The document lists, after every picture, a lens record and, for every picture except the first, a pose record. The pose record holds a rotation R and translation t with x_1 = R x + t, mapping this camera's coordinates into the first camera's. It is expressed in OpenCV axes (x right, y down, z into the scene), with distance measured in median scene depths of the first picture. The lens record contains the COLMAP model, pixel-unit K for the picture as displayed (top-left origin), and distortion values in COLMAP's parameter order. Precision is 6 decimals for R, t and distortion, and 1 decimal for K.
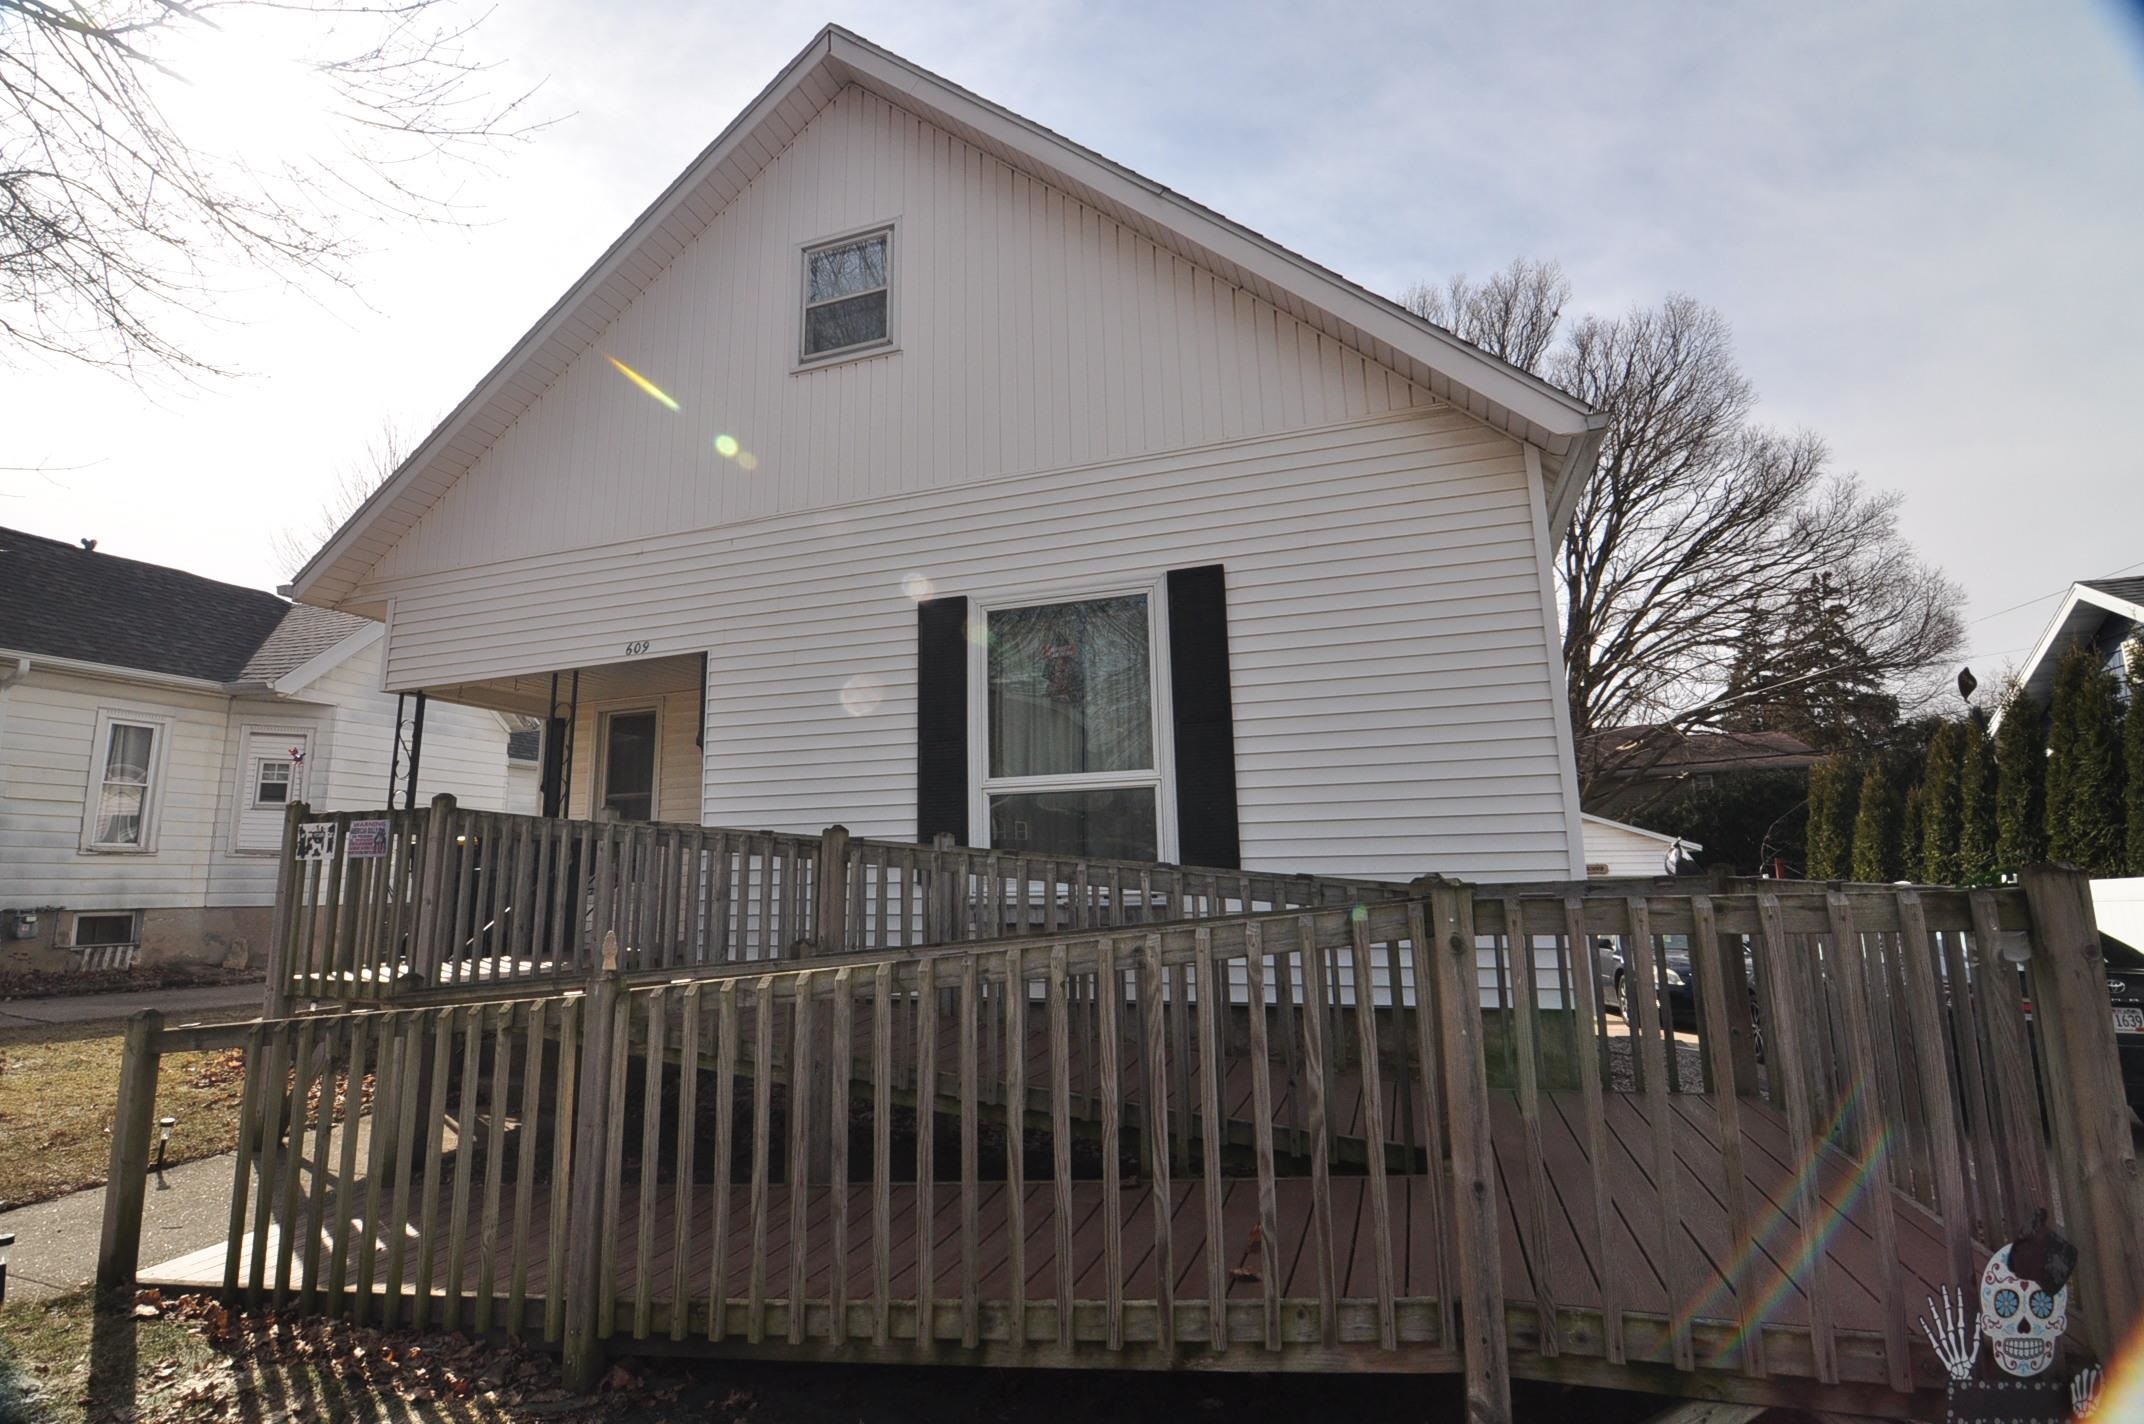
lens RADIAL K [[1017.7, 0, 1065.9], [0, 1017.7, 697.6], [0, 0, 1]] dist [-0.010689, -0.007234]
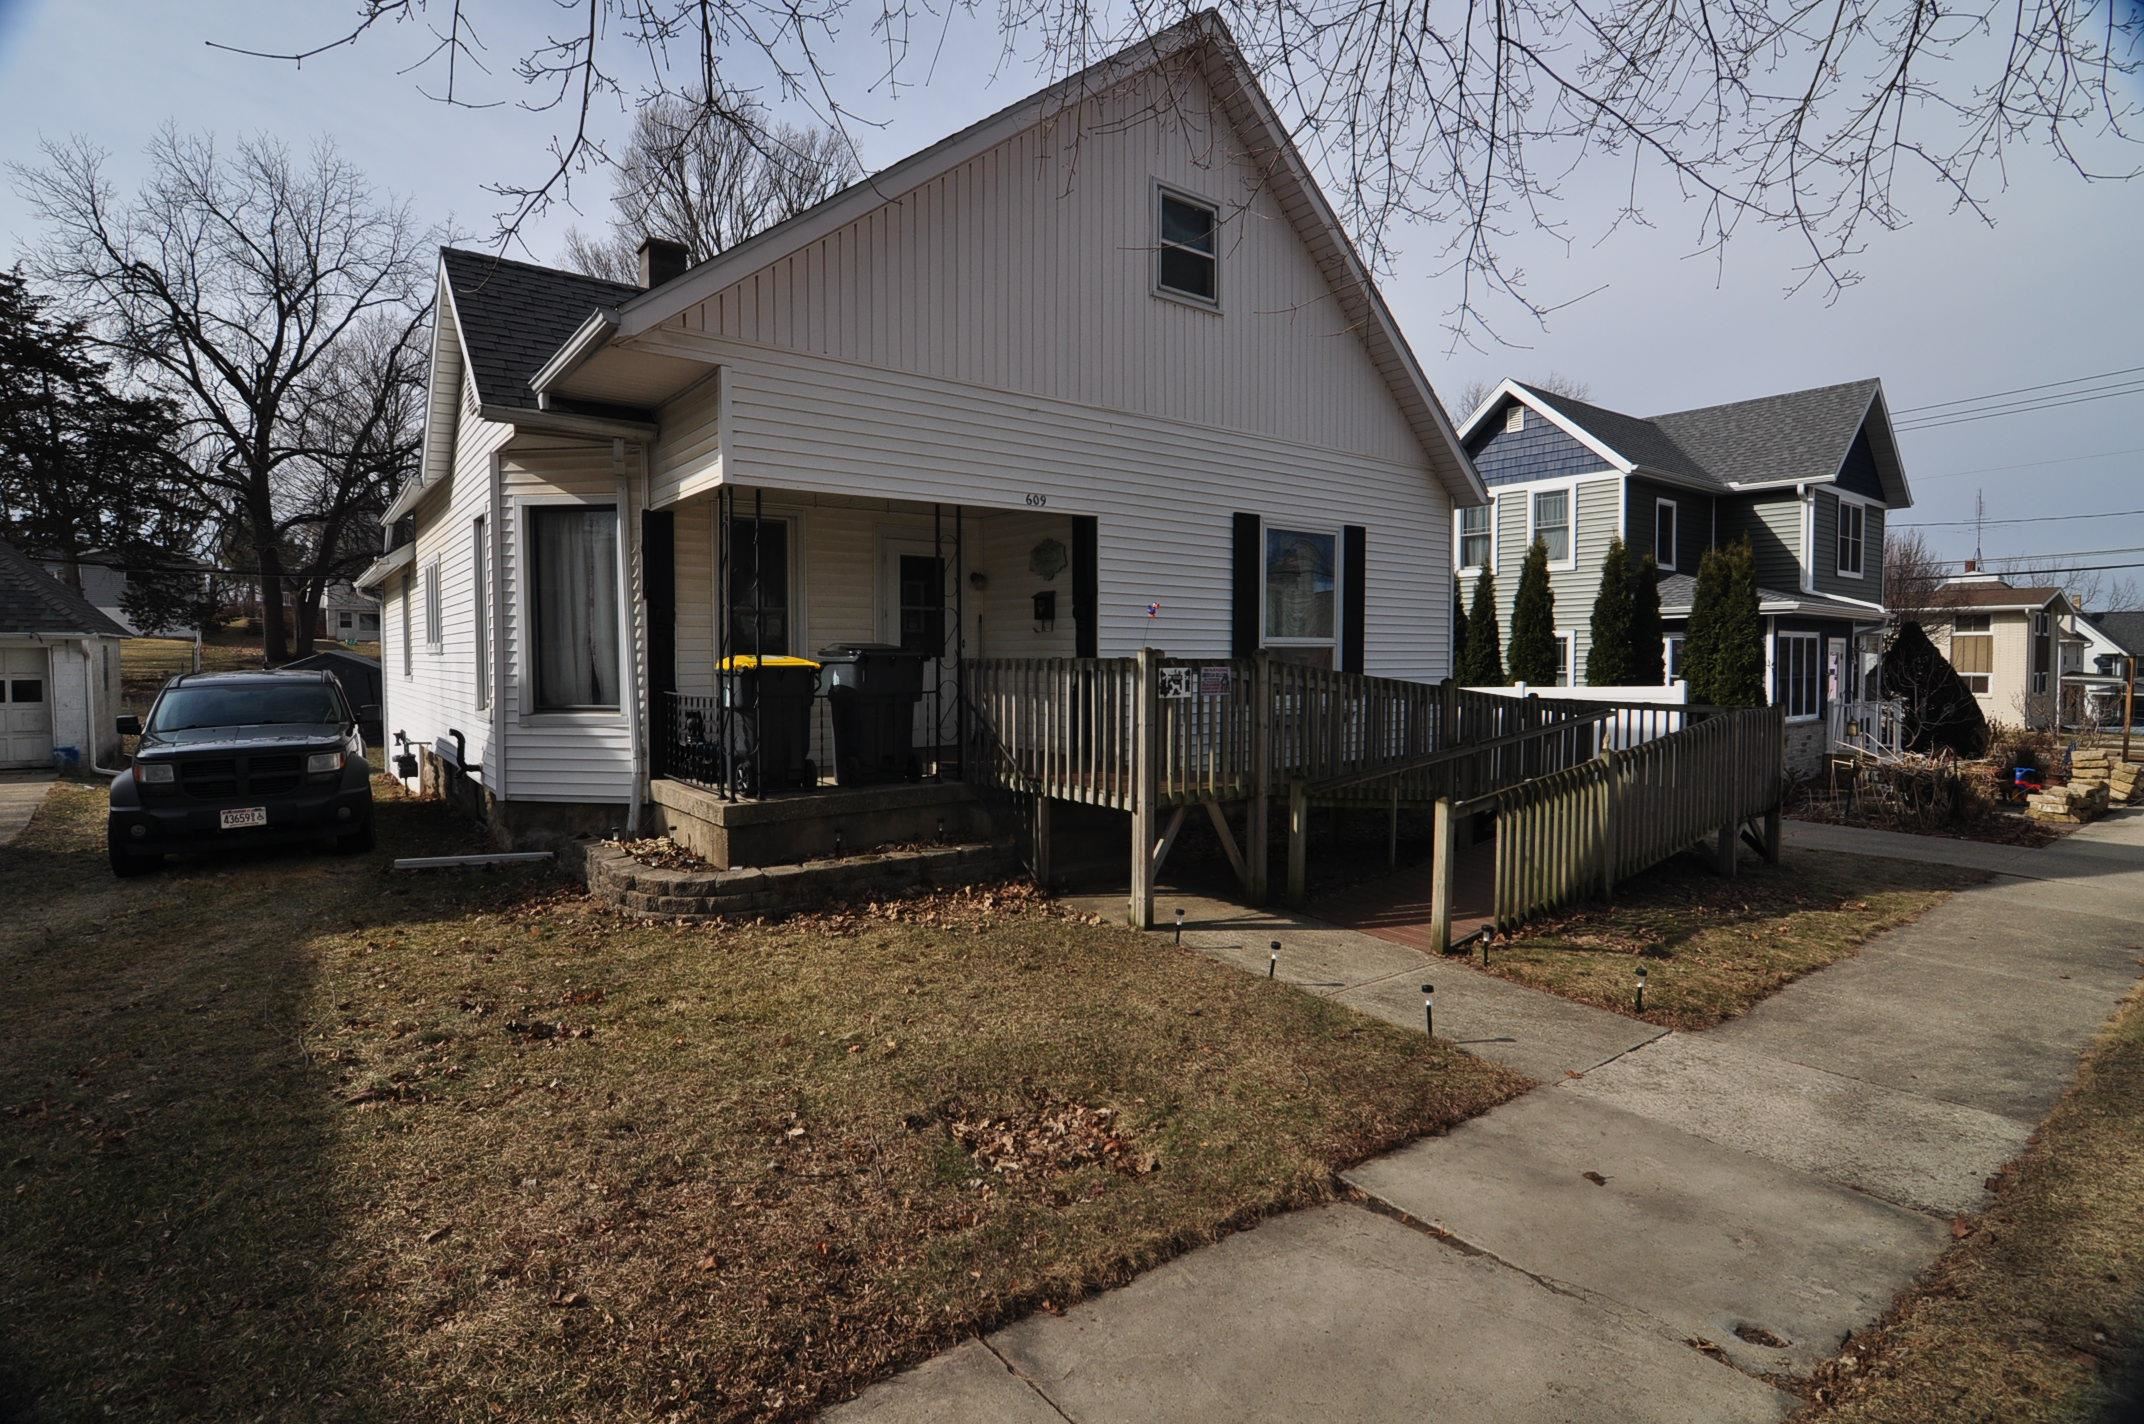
lens RADIAL K [[1017.7, 0, 1065.9], [0, 1017.7, 697.6], [0, 0, 1]] dist [-0.010689, -0.007234]
pose [[0.557137, -0.016137, 0.830264, -1.639776], [-0.156322, 0.979899, 0.123943, 0.024993], [-0.815575, -0.198841, 0.543415, 0.385966]]
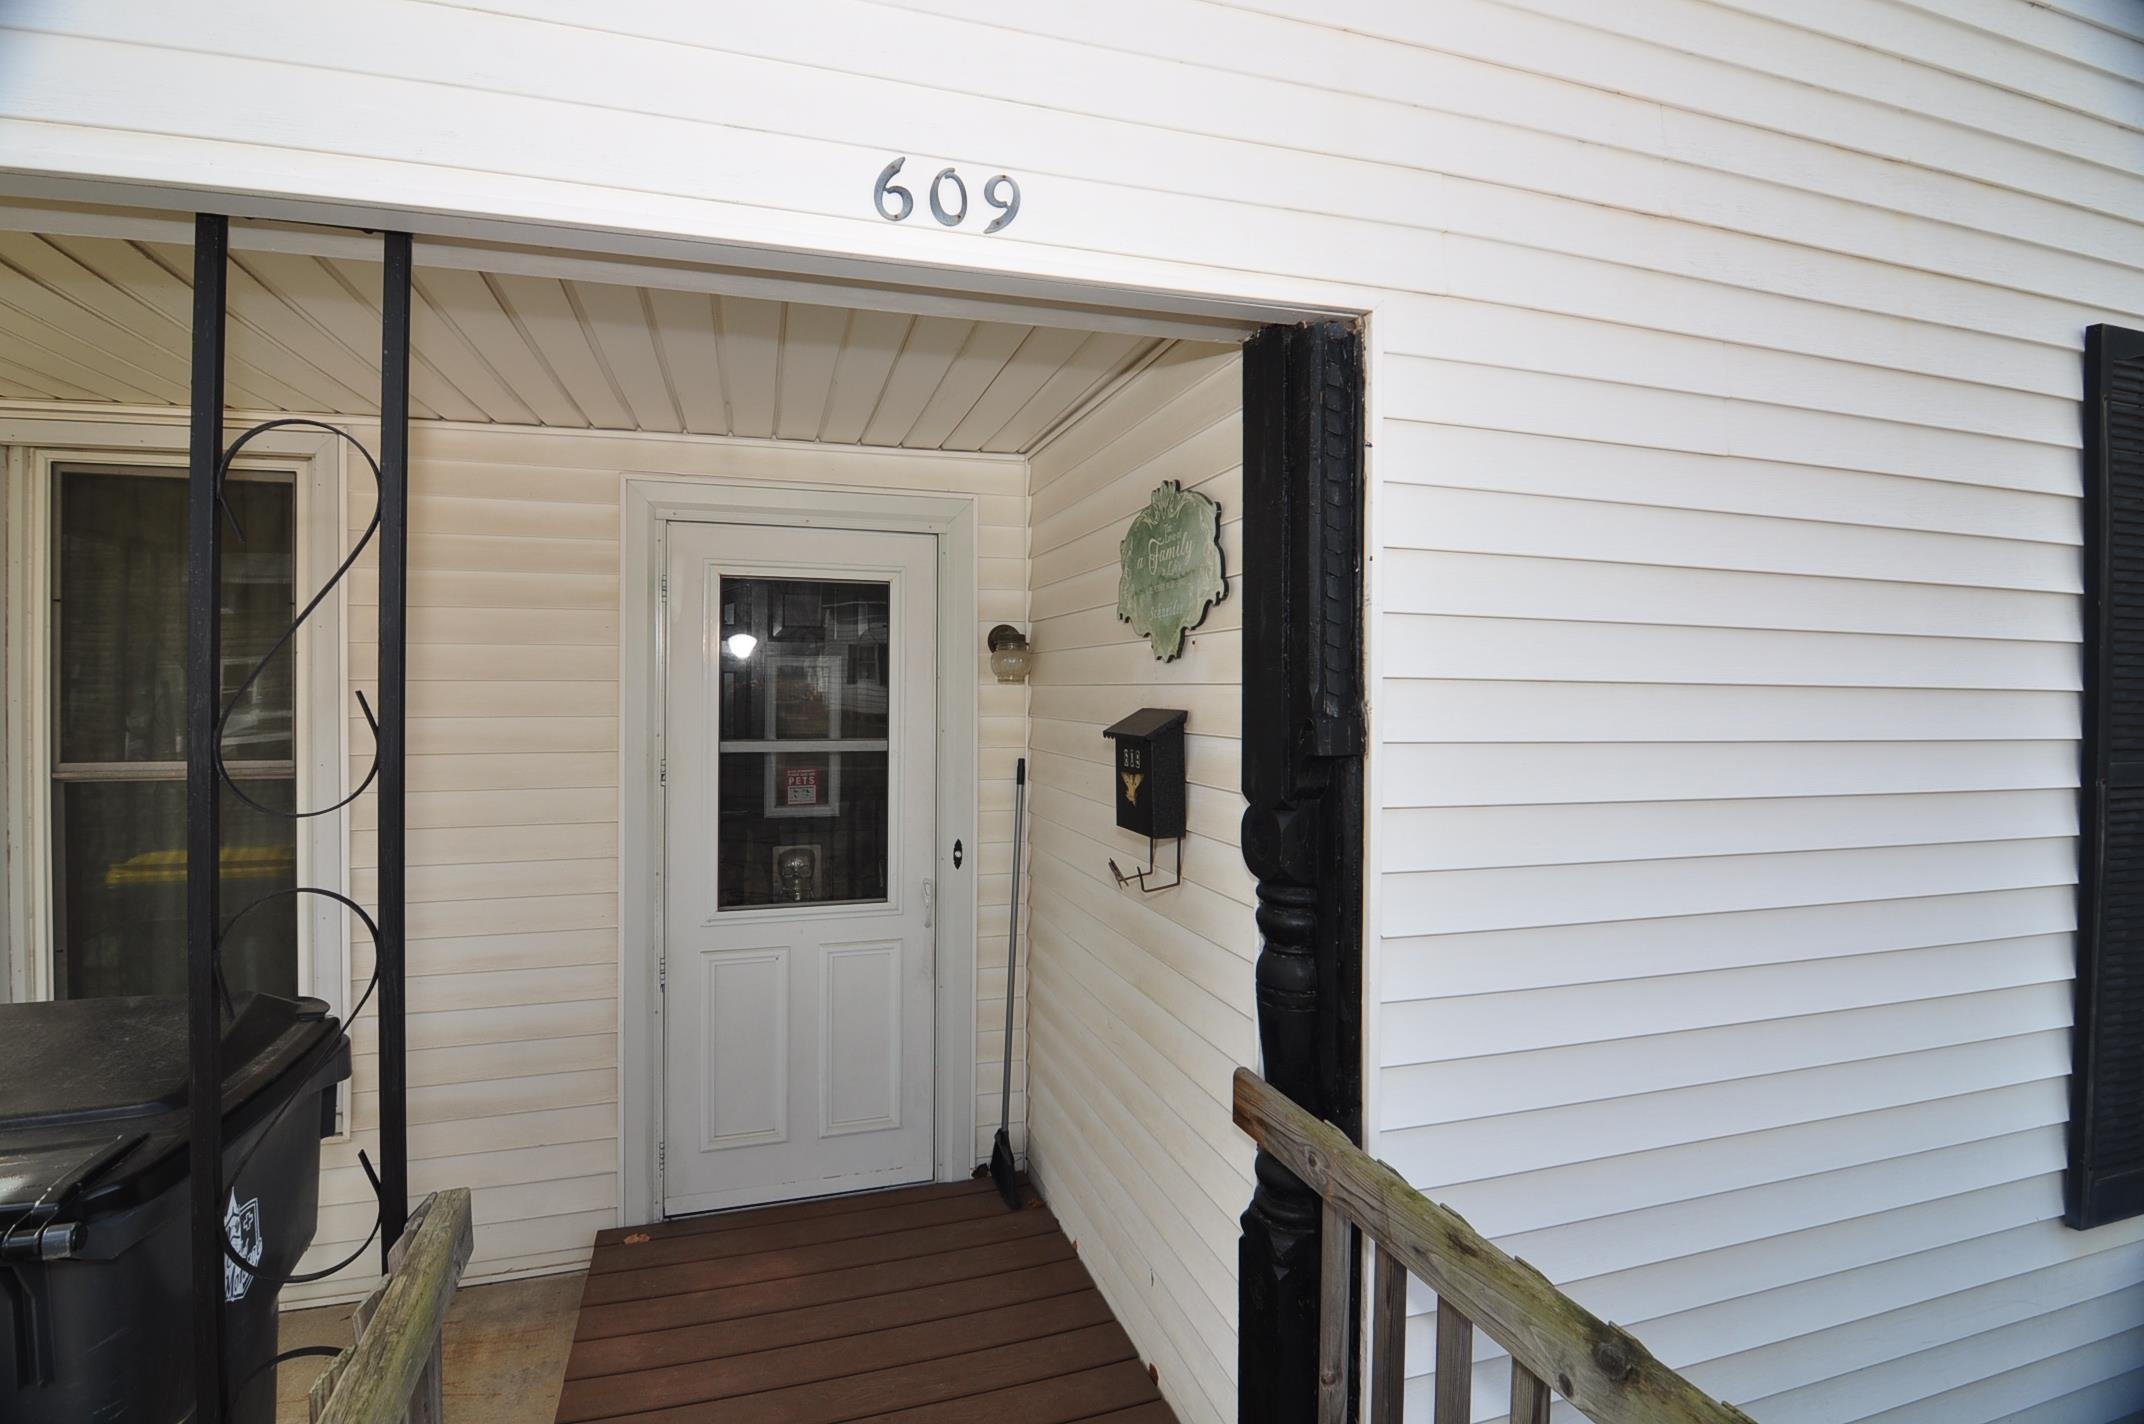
lens RADIAL K [[1017.7, 0, 1065.9], [0, 1017.7, 697.6], [0, 0, 1]] dist [-0.010689, -0.007234]
pose [[0.803824, 0.019341, 0.594553, -0.622898], [-0.122766, 0.983349, 0.133988, 0.015148], [-0.582062, -0.180693, 0.792814, 1.010938]]
